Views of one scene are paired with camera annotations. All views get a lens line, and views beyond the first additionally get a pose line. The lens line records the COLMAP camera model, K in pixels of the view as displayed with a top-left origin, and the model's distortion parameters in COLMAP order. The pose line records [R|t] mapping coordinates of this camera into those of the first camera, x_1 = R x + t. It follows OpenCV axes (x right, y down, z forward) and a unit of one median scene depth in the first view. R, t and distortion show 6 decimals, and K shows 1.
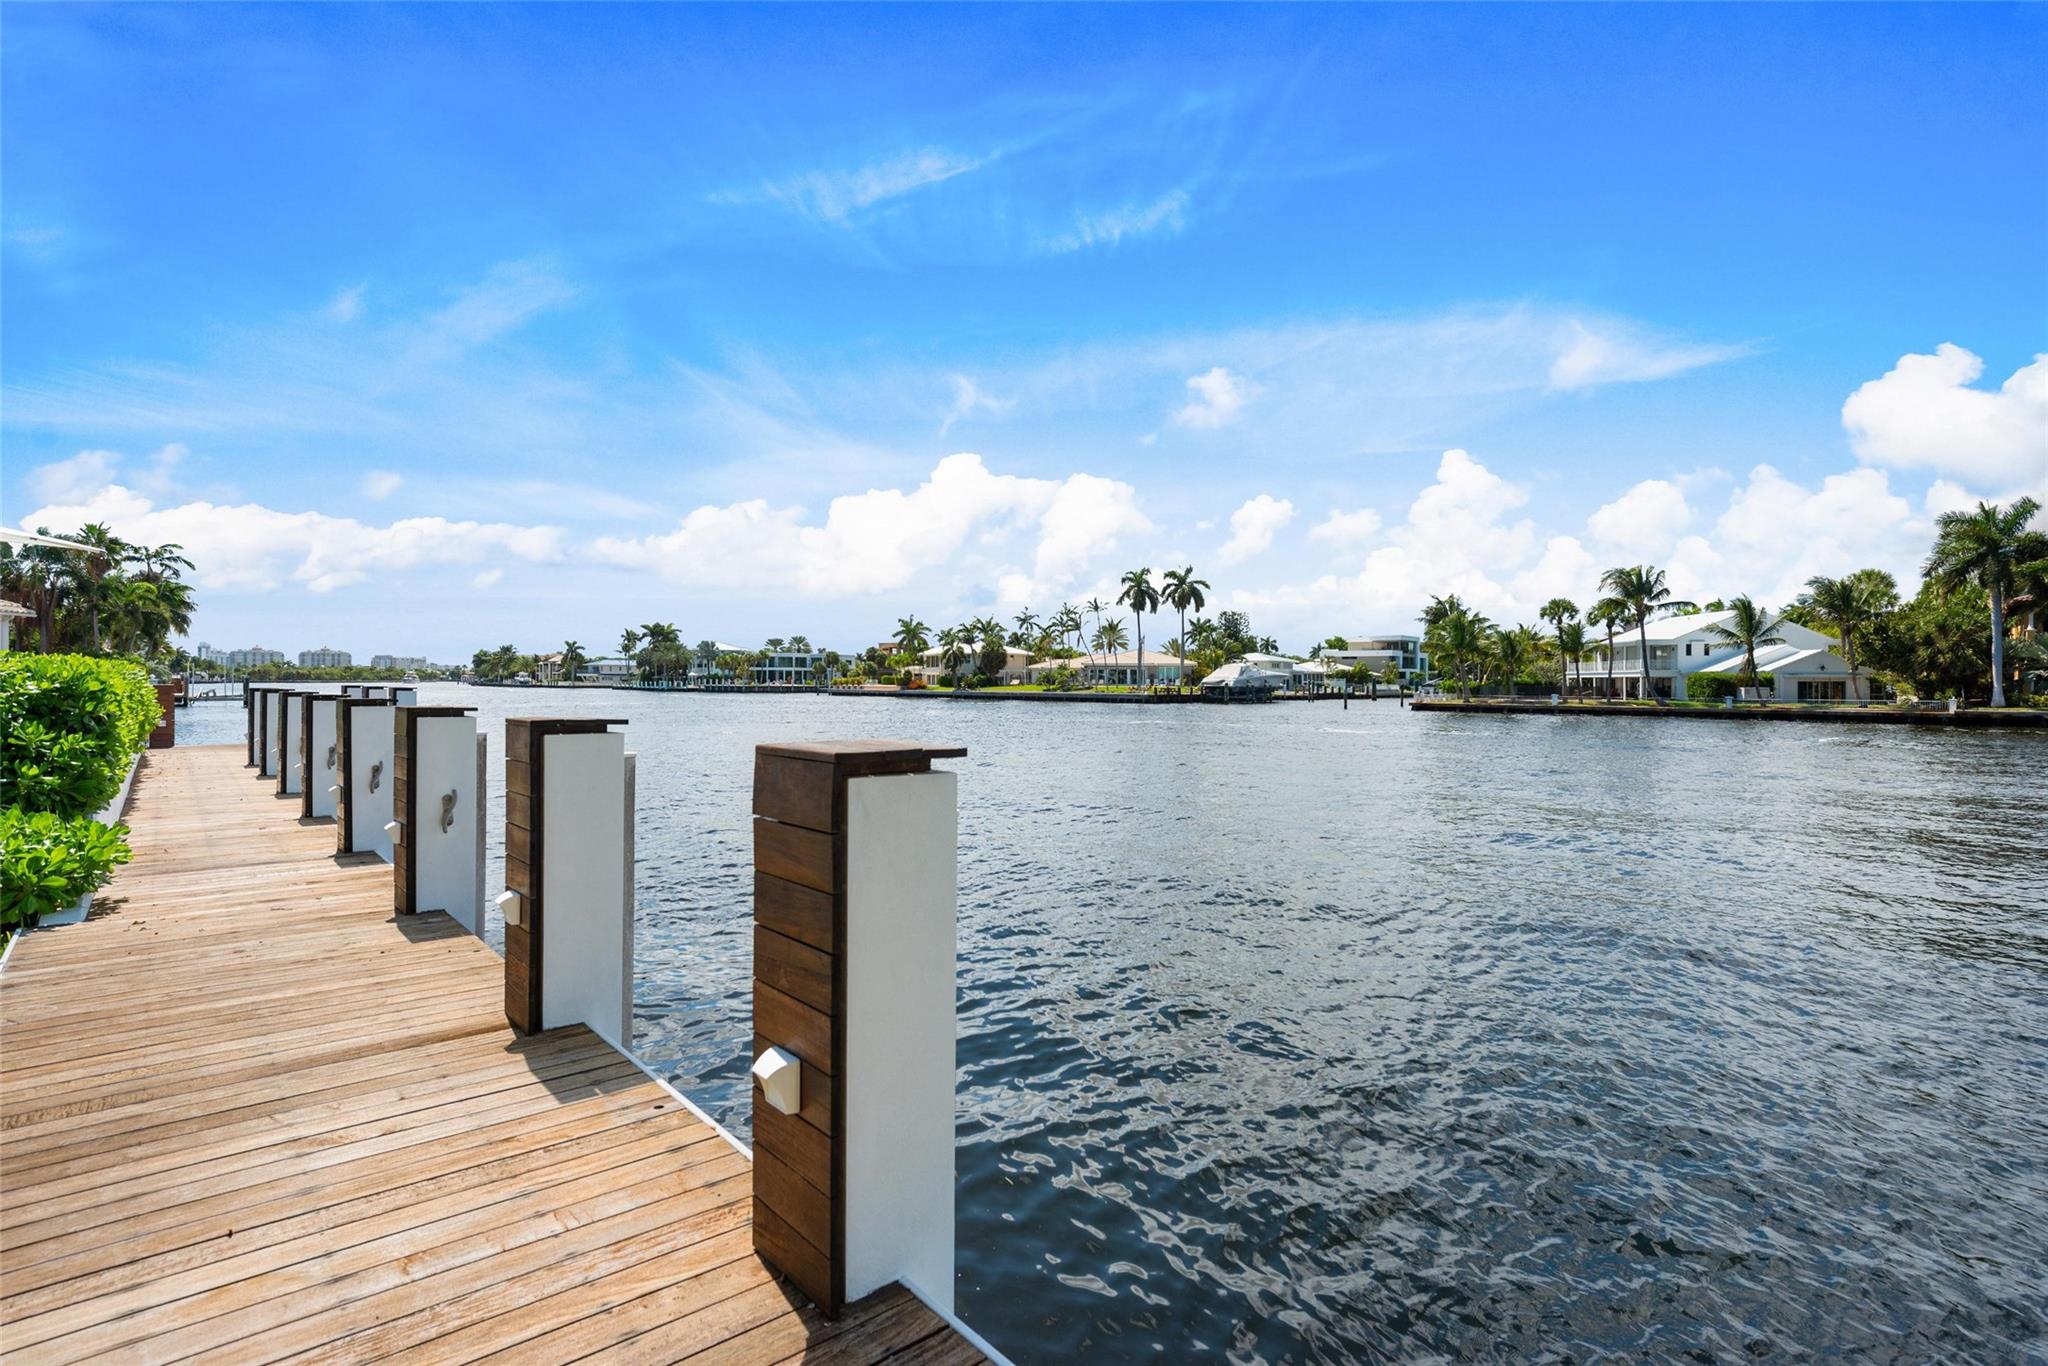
lens RADIAL K [[996.9, 0, 1016.8], [0, 996.9, 685.3], [0, 0, 1]] dist [0.001974, 0.000480]
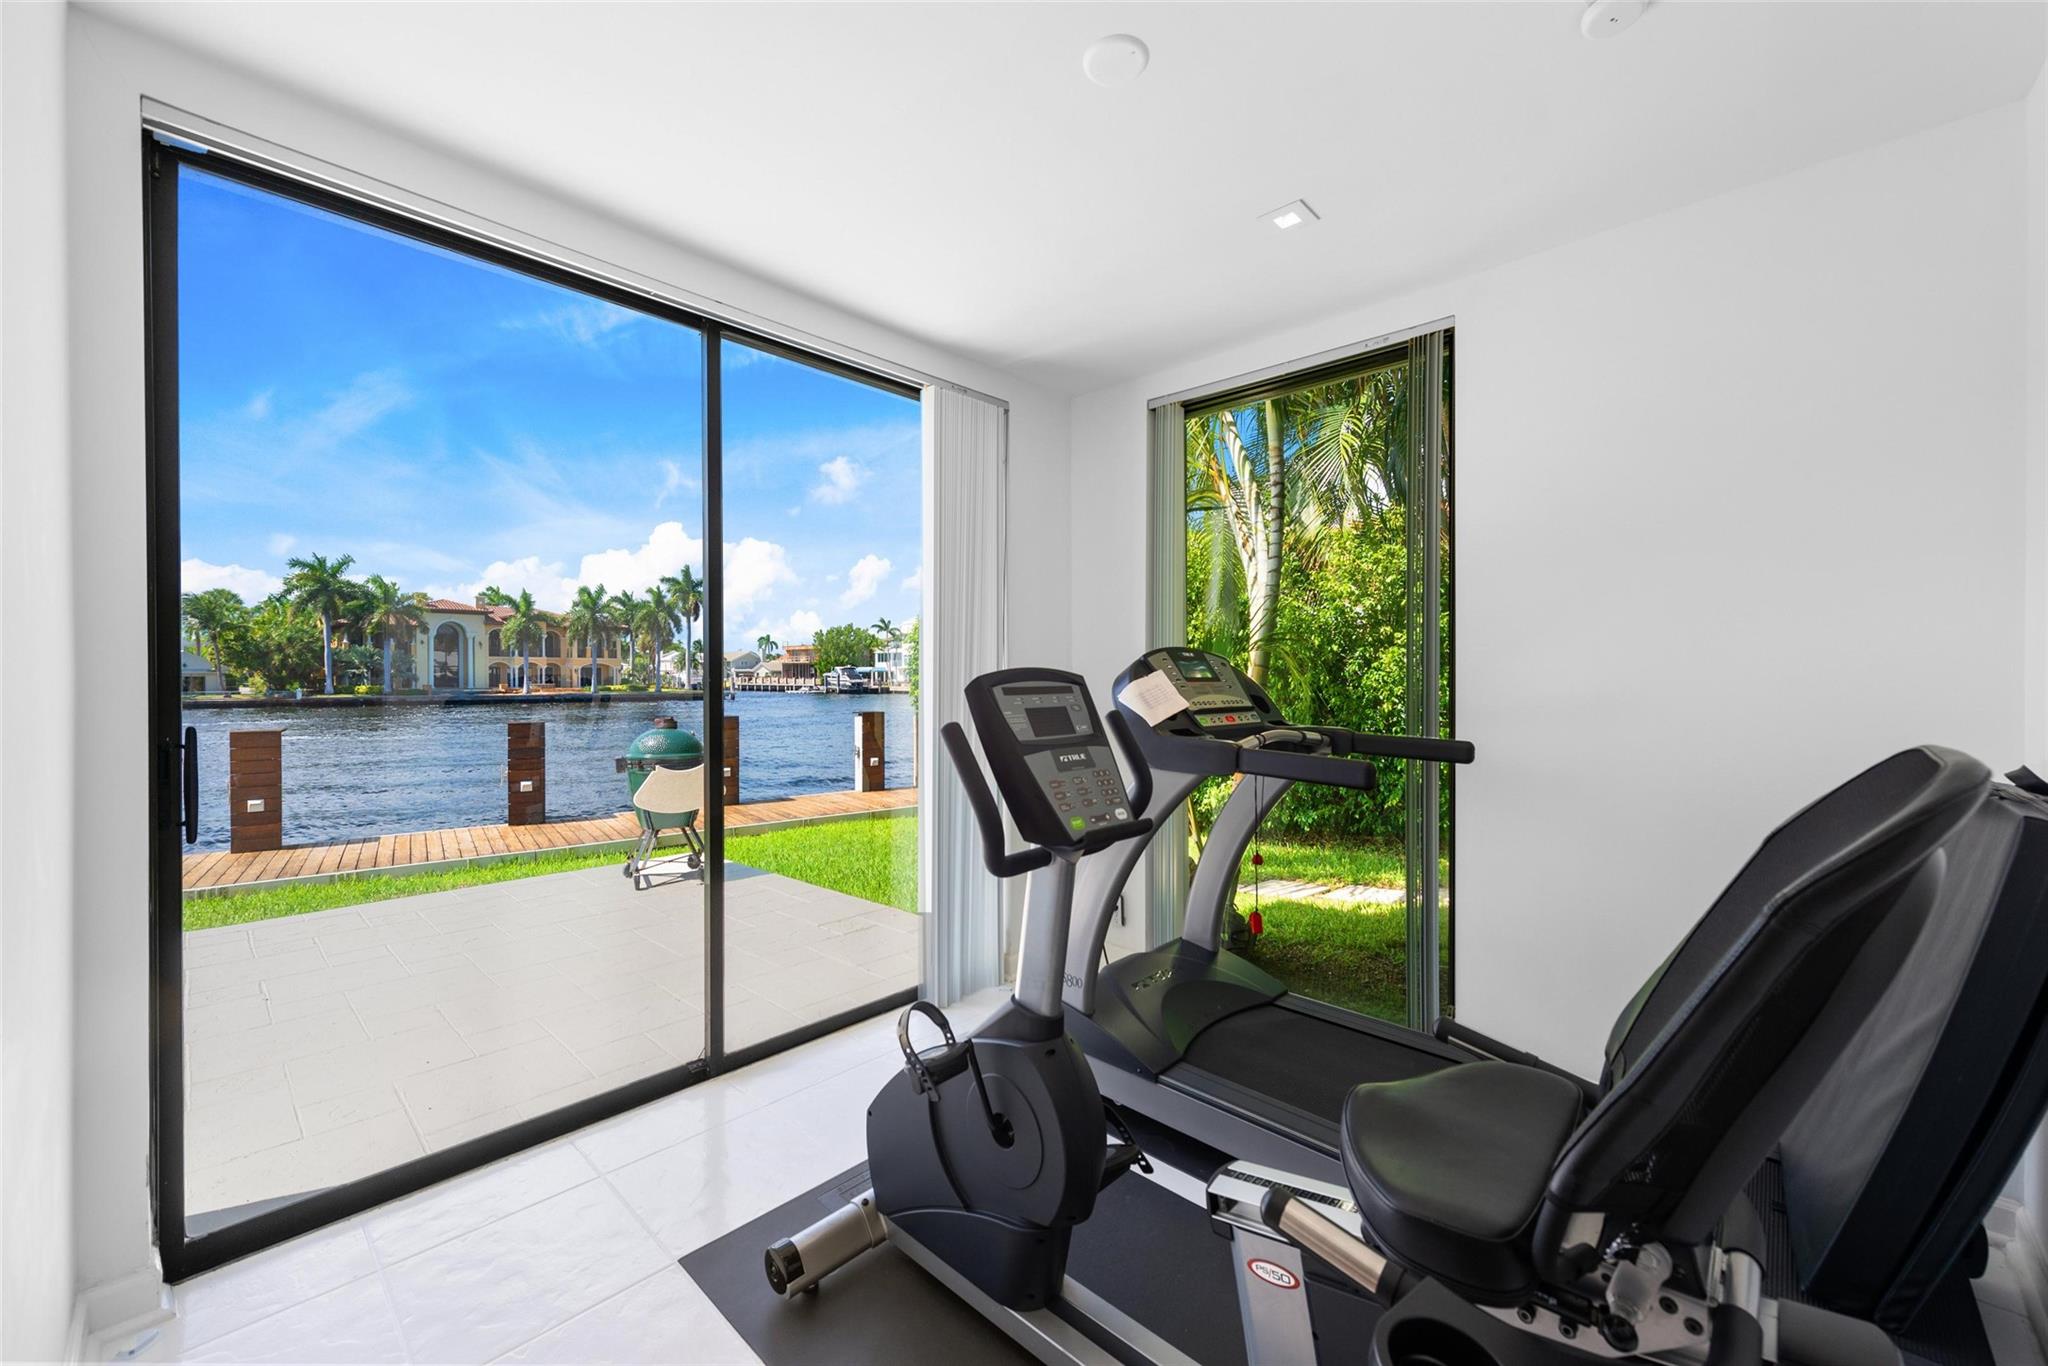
lens RADIAL K [[801.2, 0, 1022.4], [0, 801.2, 701.3], [0, 0, 1]] dist [0.001781, -0.000044]
pose [[0.999909, 0.006815, -0.011620, 0.408444], [-0.006928, 0.999929, -0.009735, 0.007273], [0.011553, 0.009815, 0.999885, -0.031961]]
